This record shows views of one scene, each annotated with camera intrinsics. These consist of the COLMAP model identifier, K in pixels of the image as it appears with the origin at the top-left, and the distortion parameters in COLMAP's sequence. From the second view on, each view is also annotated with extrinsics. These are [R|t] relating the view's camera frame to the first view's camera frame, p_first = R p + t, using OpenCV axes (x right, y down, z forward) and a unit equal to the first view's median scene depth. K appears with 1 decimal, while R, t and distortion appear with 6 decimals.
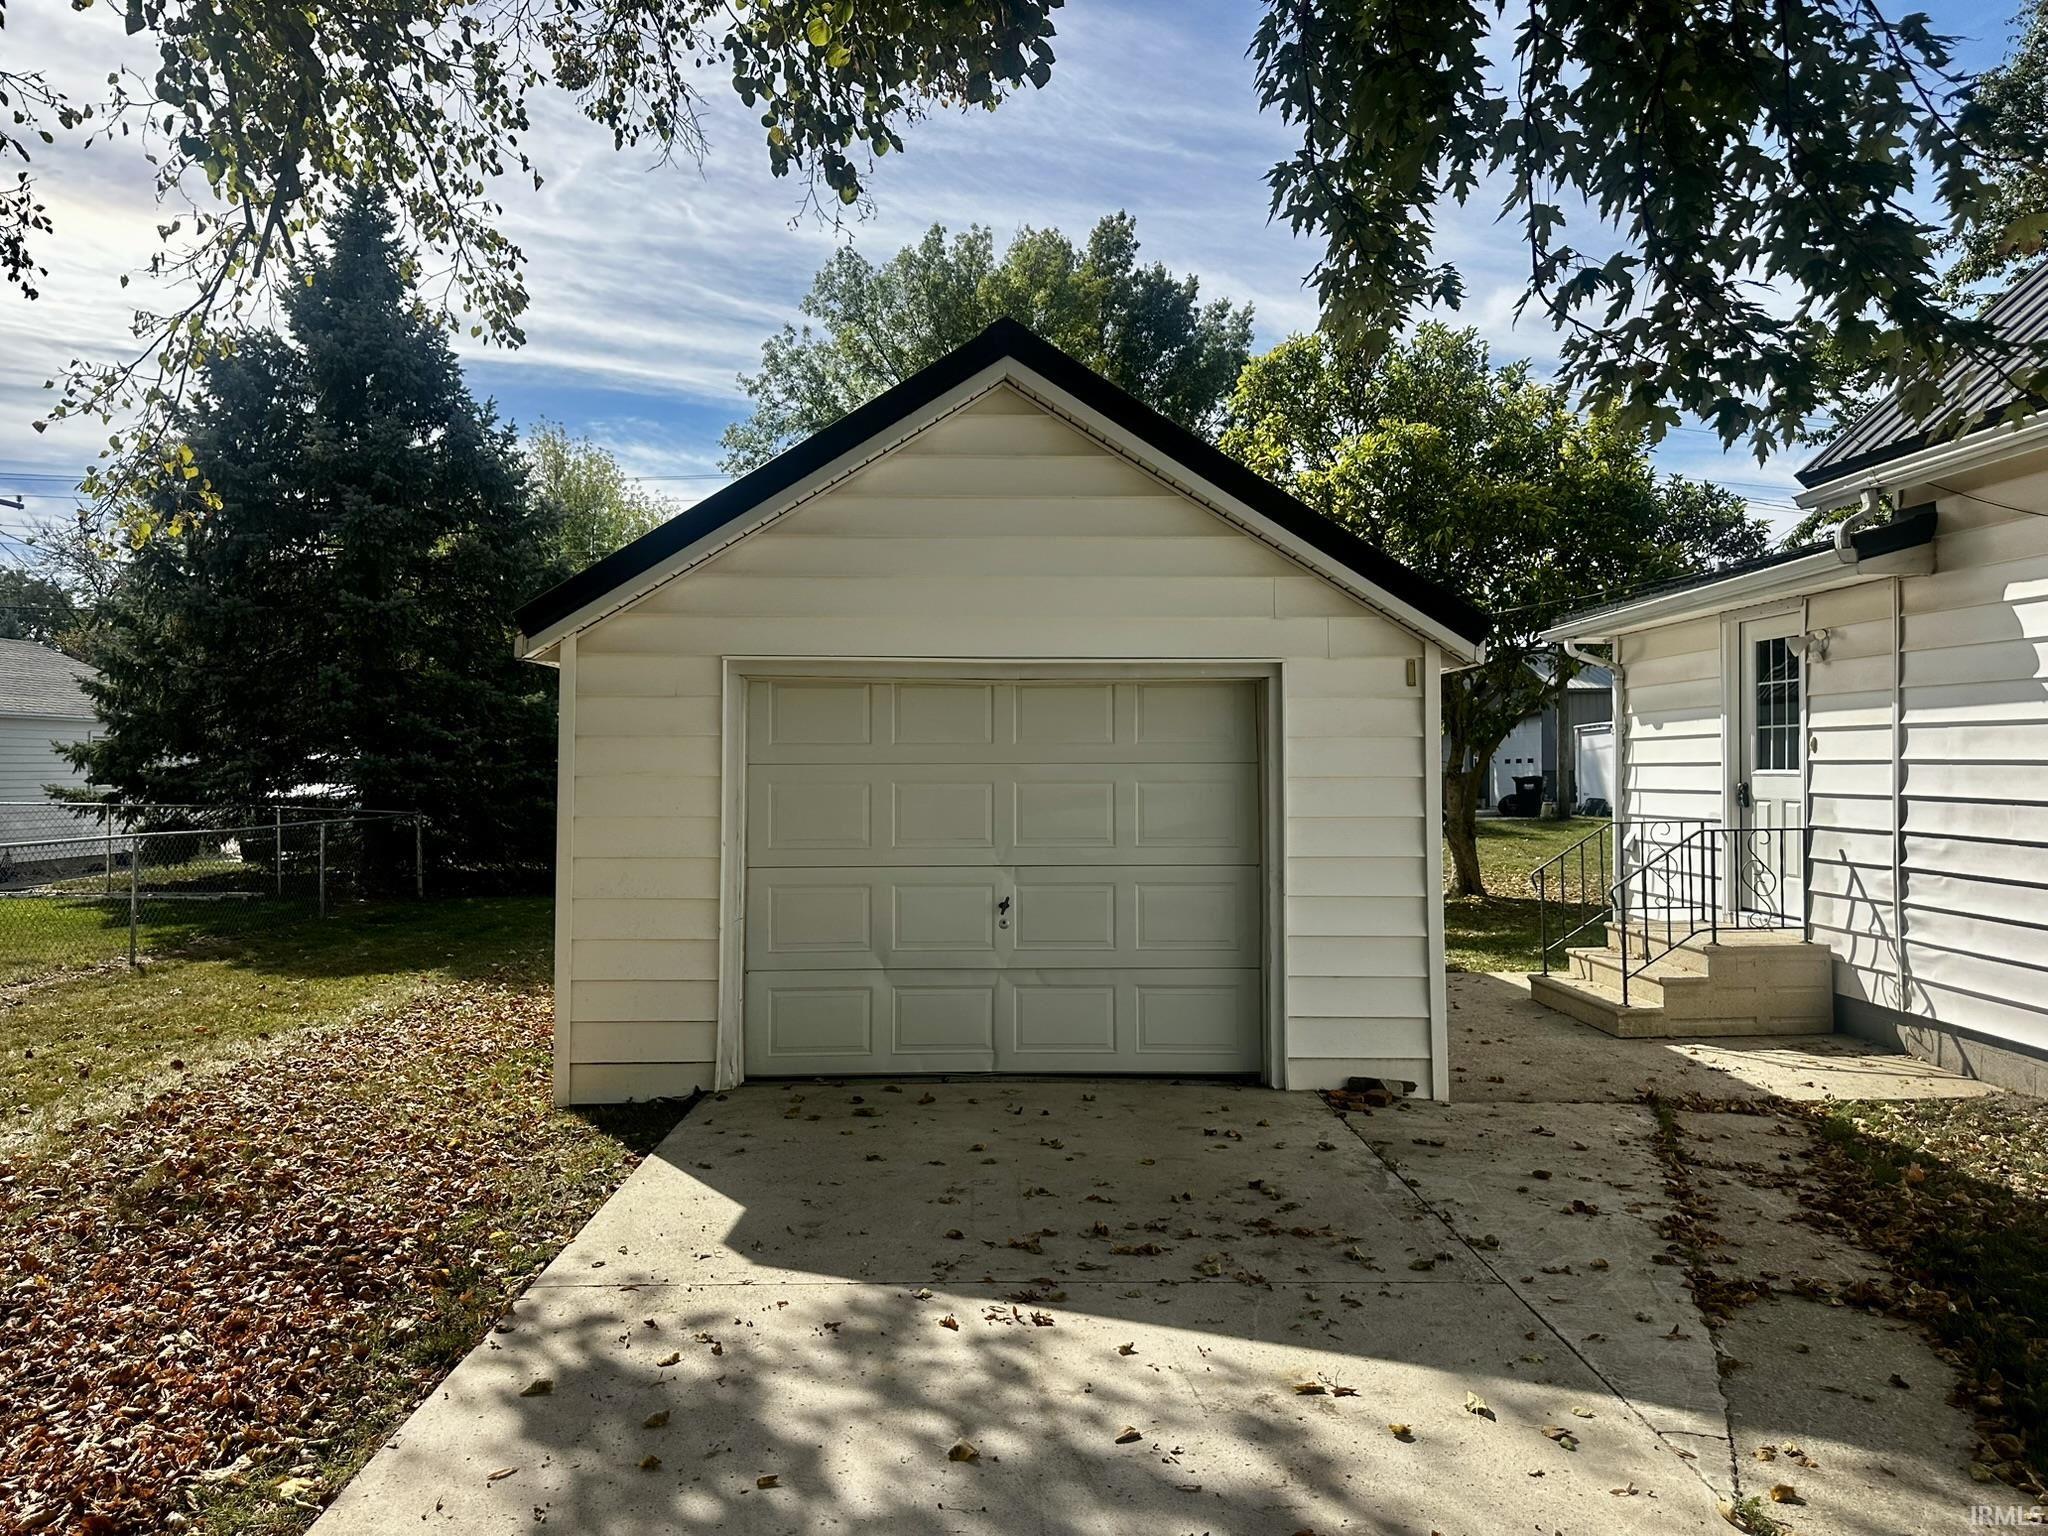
lens RADIAL K [[1456.2, 0, 1031.3], [0, 1456.2, 766.3], [0, 0, 1]] dist [0.052909, -0.055146]
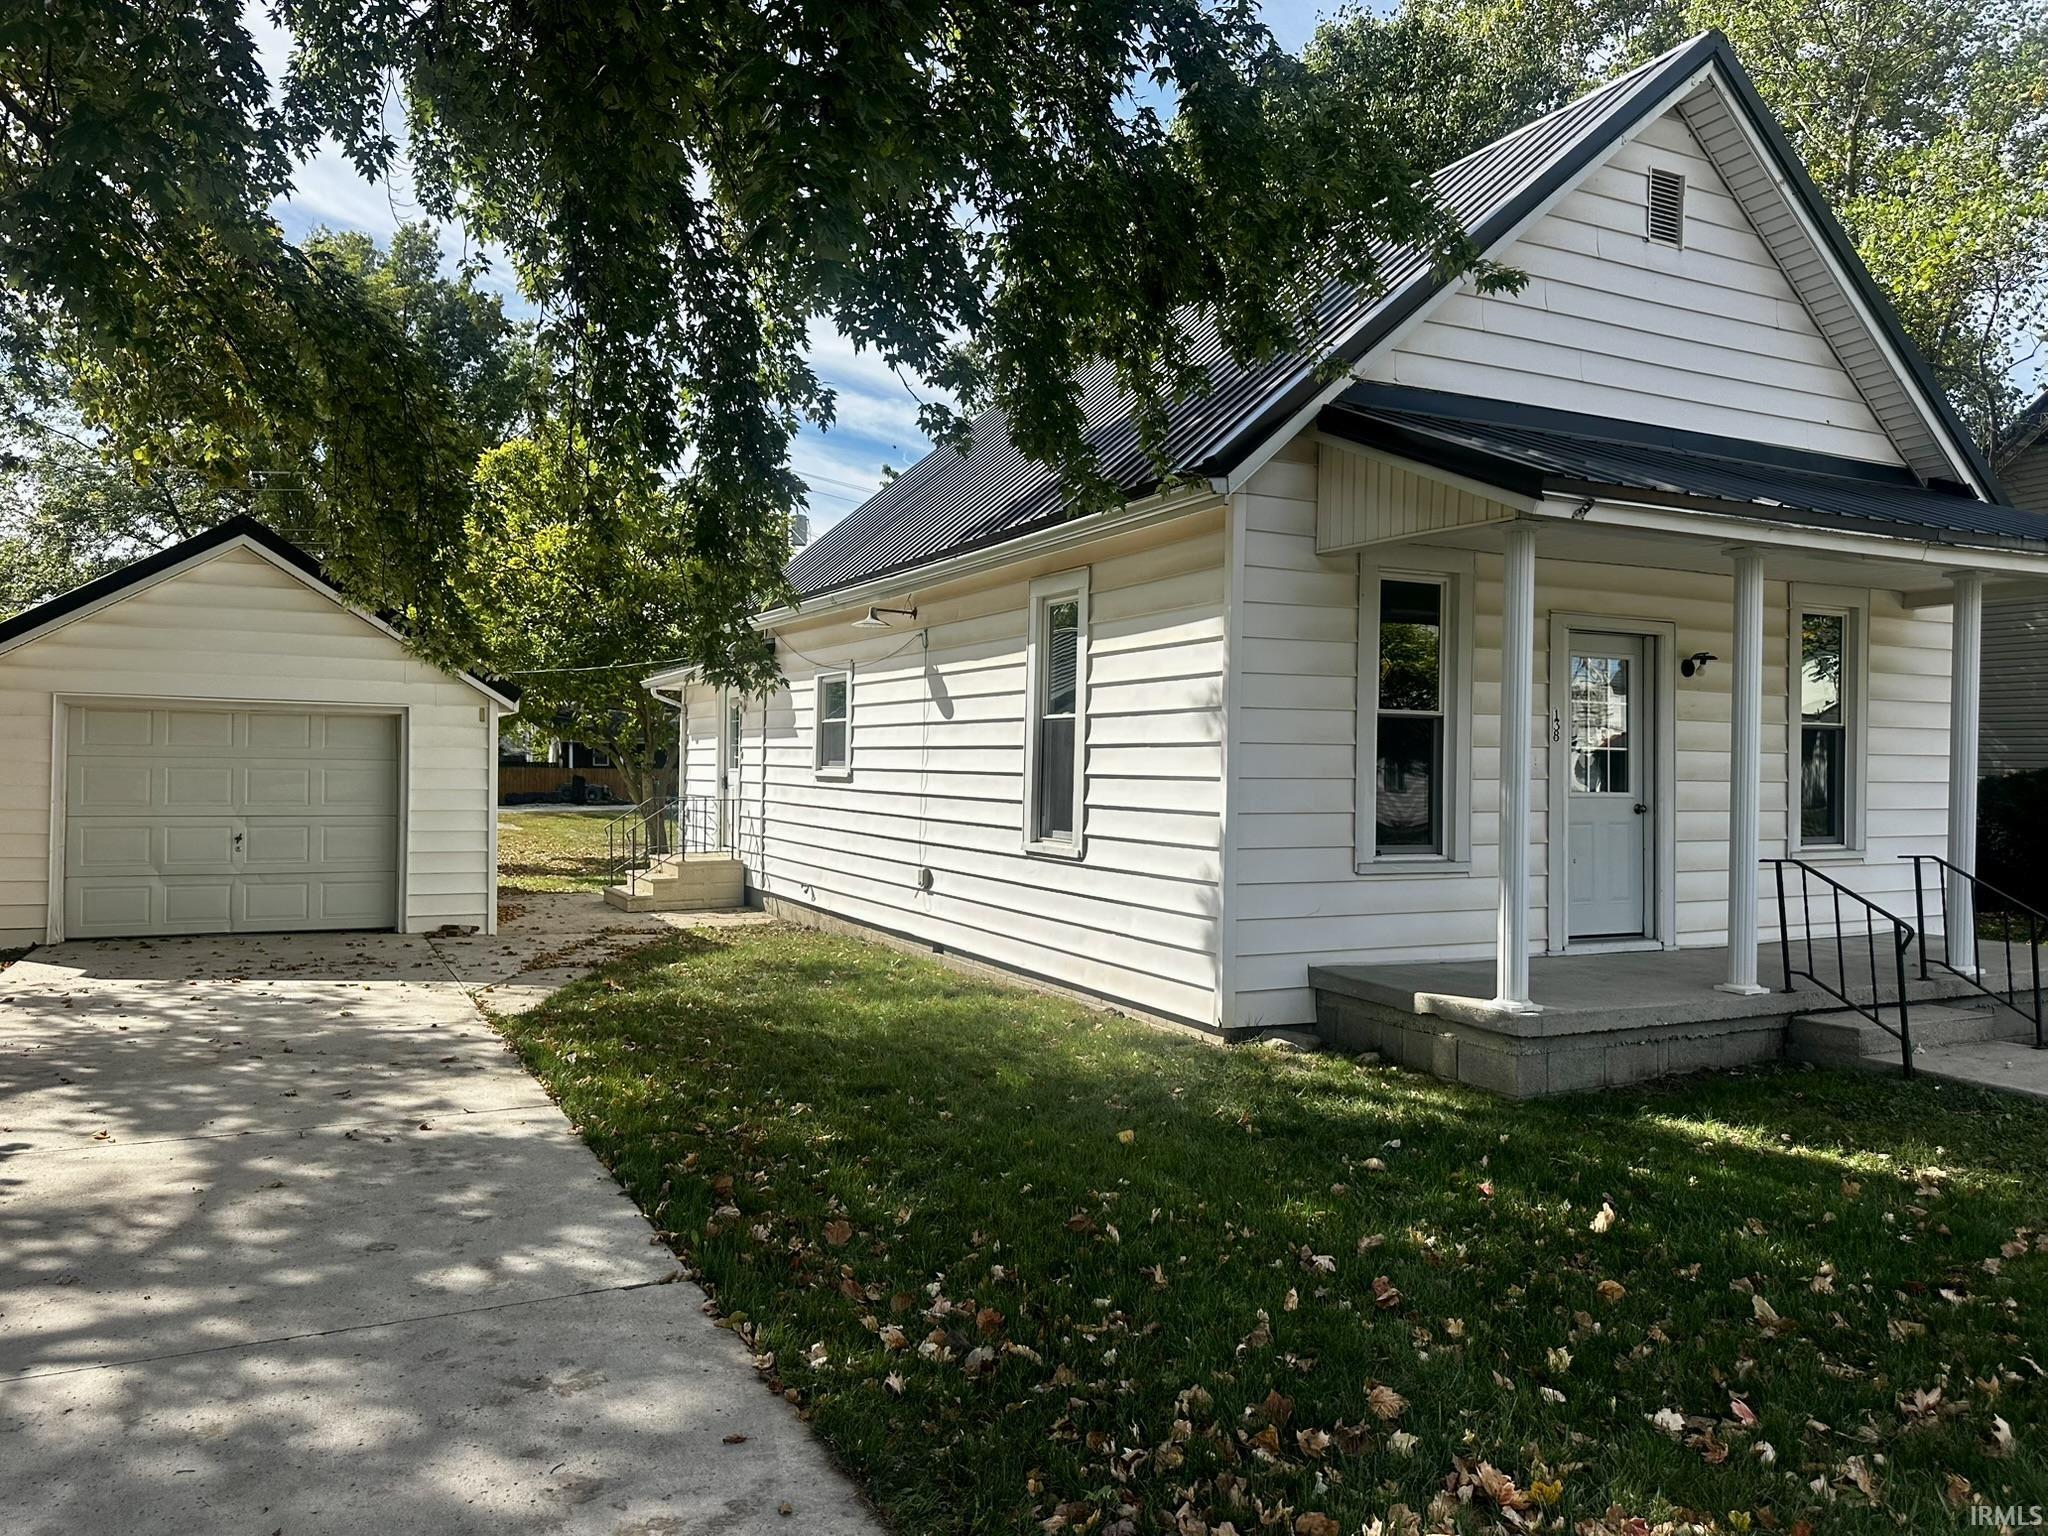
lens RADIAL K [[1456.2, 0, 1028.5], [0, 1456.2, 771.7], [0, 0, 1]] dist [0.052909, -0.055146]
pose [[0.905505, 0.013256, 0.424129, 0.091798], [-0.017041, 0.999842, 0.005132, -0.011238], [-0.423994, -0.011874, 0.905587, -1.036210]]
